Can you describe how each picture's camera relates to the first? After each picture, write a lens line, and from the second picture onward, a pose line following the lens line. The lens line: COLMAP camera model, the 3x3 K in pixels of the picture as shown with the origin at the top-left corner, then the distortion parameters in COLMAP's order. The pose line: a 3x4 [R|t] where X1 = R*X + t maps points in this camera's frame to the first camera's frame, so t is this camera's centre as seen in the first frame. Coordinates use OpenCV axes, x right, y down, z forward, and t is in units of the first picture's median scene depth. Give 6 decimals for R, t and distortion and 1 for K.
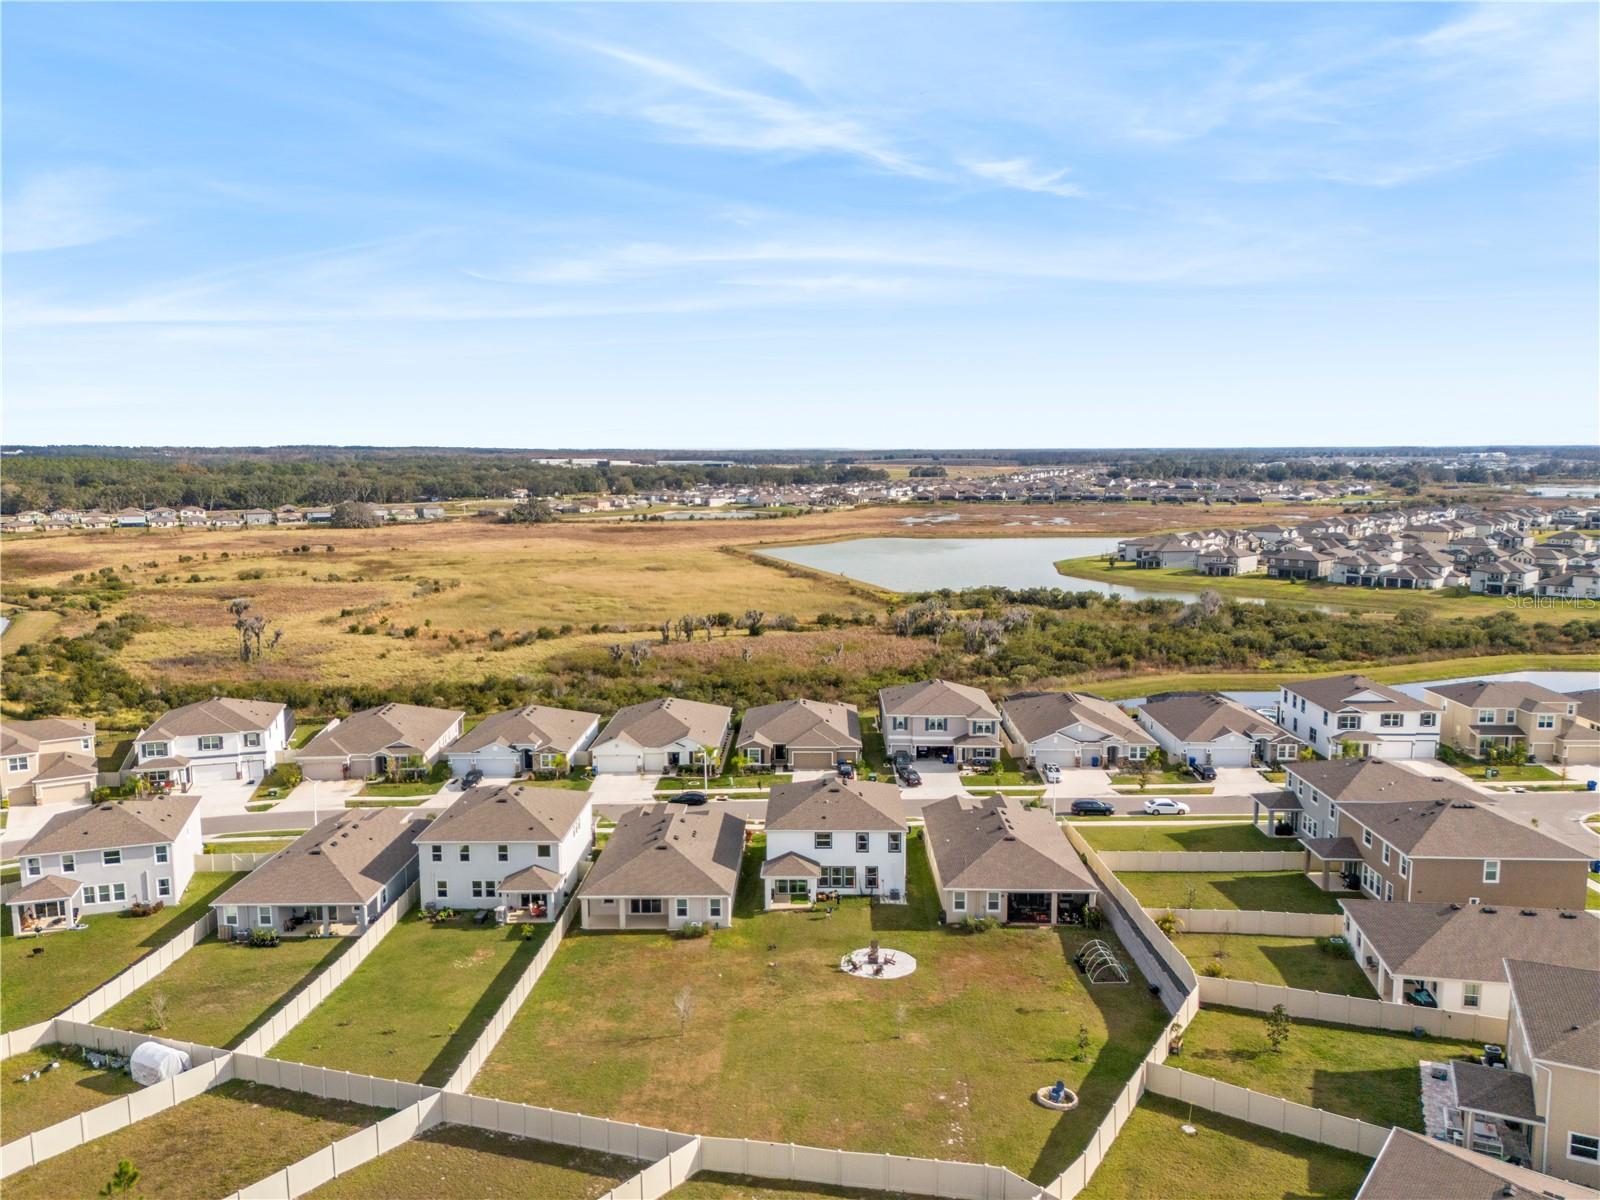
lens RADIAL K [[1173.1, 0, 797.0], [0, 1173.1, 587.1], [0, 0, 1]] dist [0.082646, -0.077882]
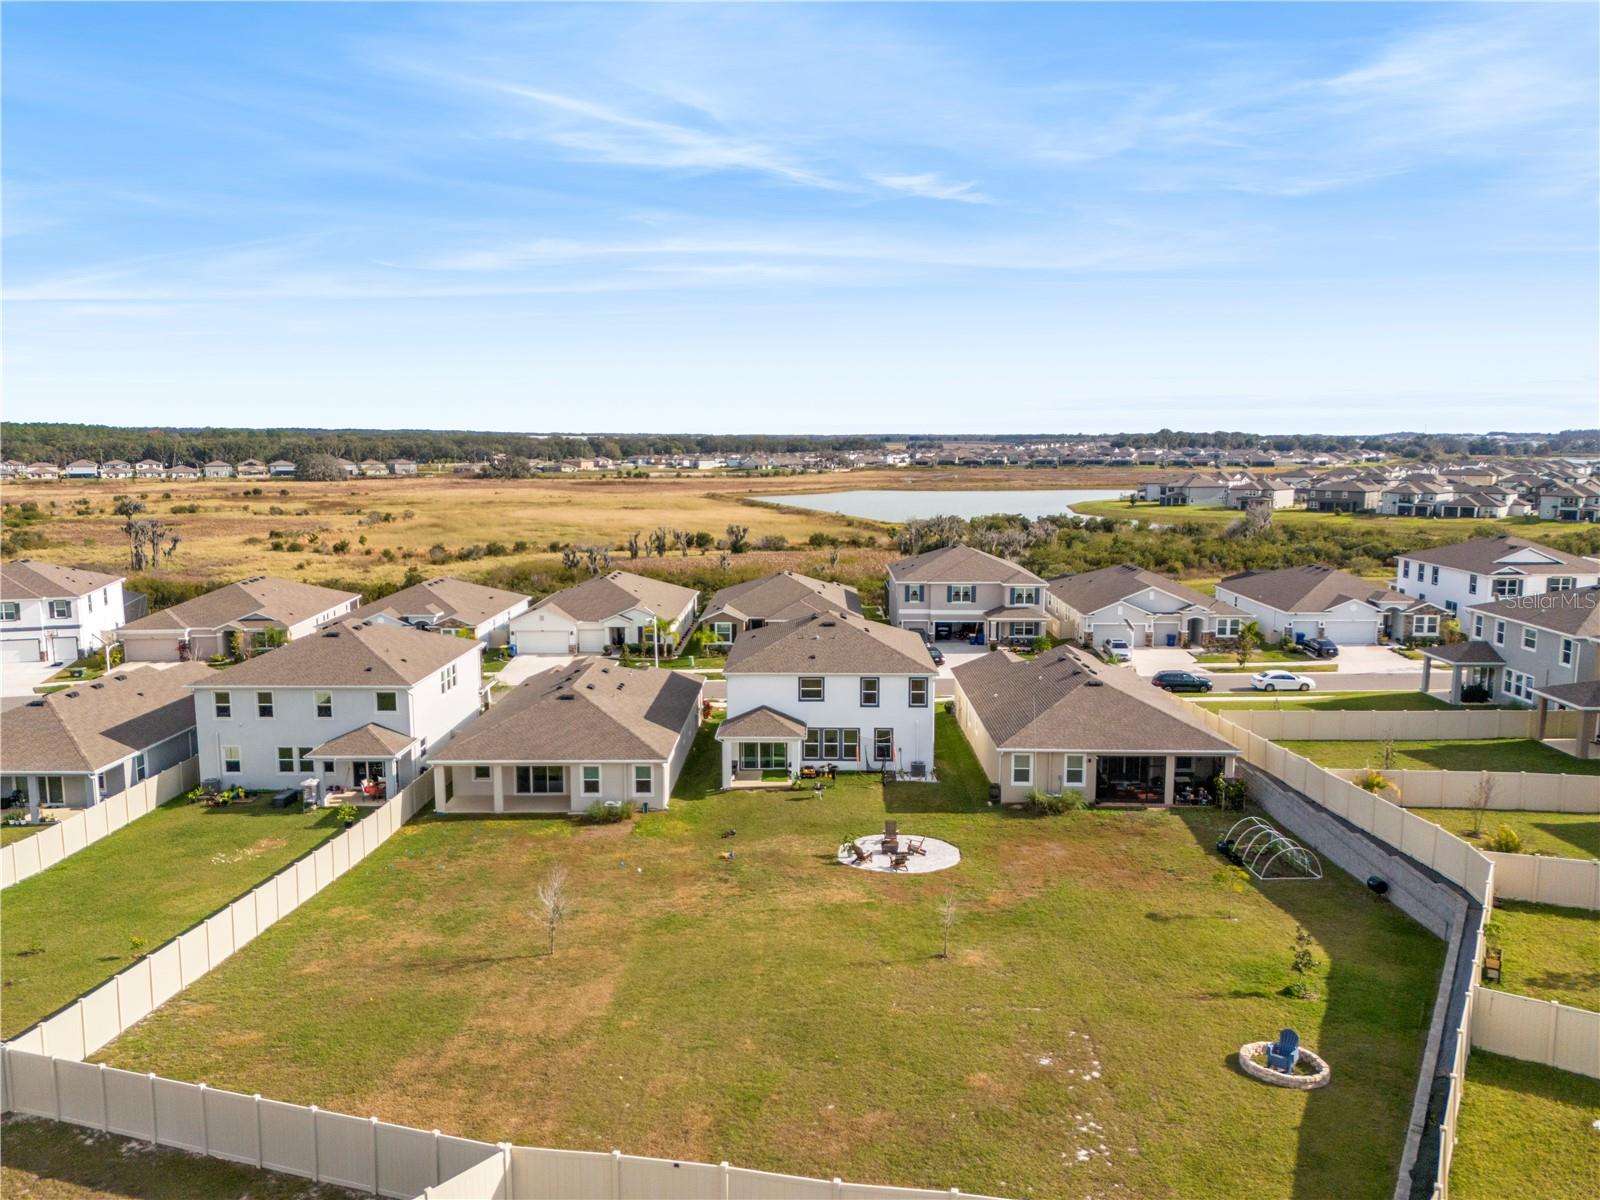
lens RADIAL K [[1173.1, 0, 797.2], [0, 1173.1, 595.7], [0, 0, 1]] dist [0.082646, -0.077882]
pose [[0.999984, 0.002729, 0.004863, 0.011026], [-0.002811, 0.999851, 0.017018, 0.151151], [-0.004816, -0.017031, 0.999843, 0.338716]]
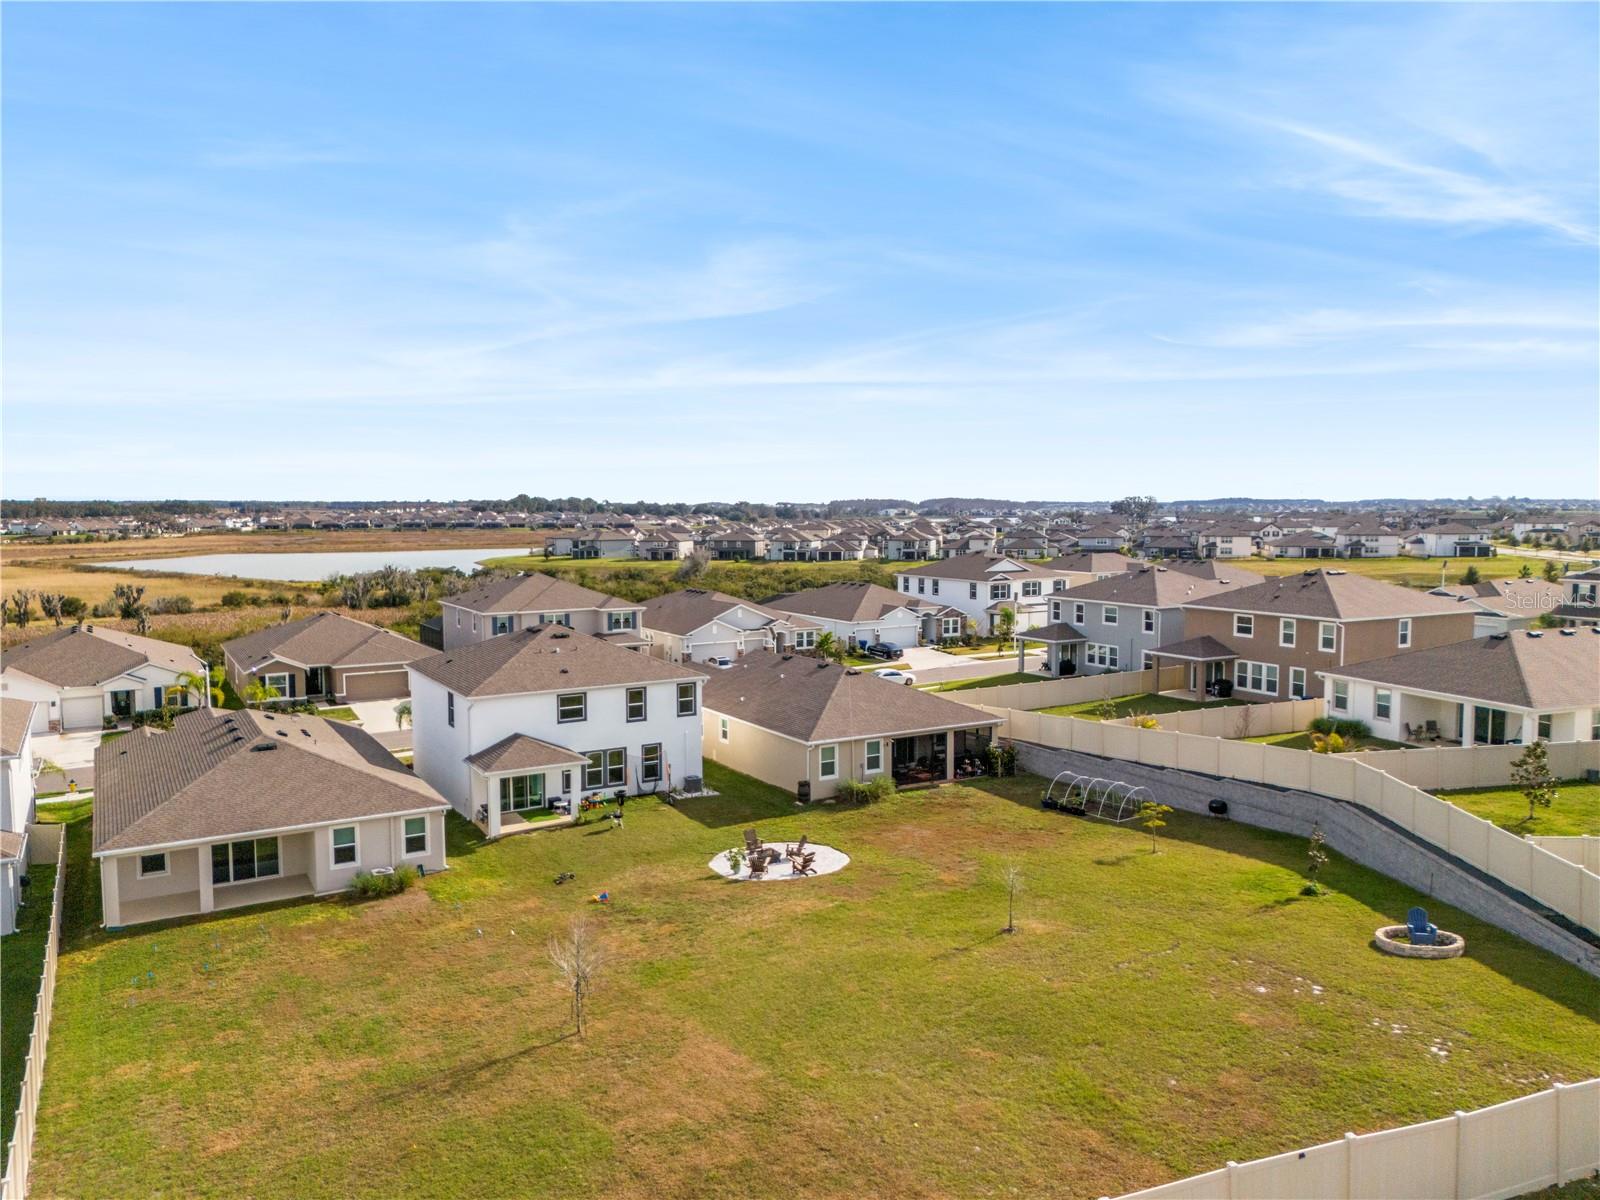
lens RADIAL K [[1173.1, 0, 802.3], [0, 1173.1, 605.3], [0, 0, 1]] dist [0.082646, -0.077882]
pose [[0.851712, -0.044118, 0.522150, -0.177607], [0.061588, 0.997971, -0.016138, 0.181981], [-0.520379, 0.045903, 0.852701, 0.454714]]
